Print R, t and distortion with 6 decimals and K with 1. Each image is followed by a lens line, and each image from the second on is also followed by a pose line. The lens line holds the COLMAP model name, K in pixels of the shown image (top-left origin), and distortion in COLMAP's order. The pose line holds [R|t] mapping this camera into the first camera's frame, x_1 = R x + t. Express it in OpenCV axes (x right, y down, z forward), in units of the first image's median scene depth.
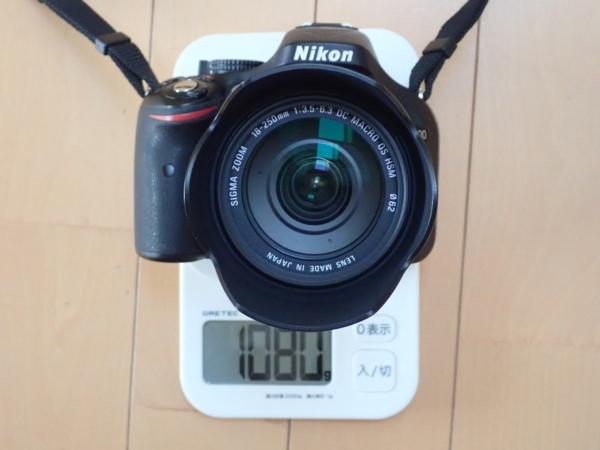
lens RADIAL K [[1407.1, 0, 300.0], [0, 1407.1, 225.0], [0, 0, 1]] dist [-0.058006, -0.020350]
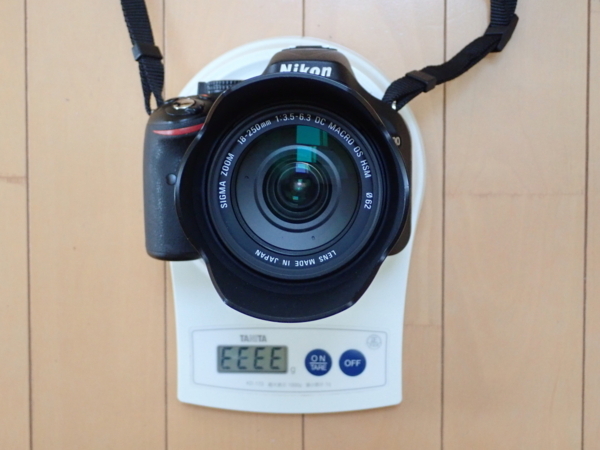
lens RADIAL K [[1090.2, 0, 300.0], [0, 1090.2, 225.0], [0, 0, 1]] dist [-0.192165, -0.001173]
pose [[0.999518, -0.029109, -0.010787, 0.017661], [0.029092, 0.999575, -0.001713, 0.002262], [0.010832, 0.001398, 0.999940, 0.131583]]
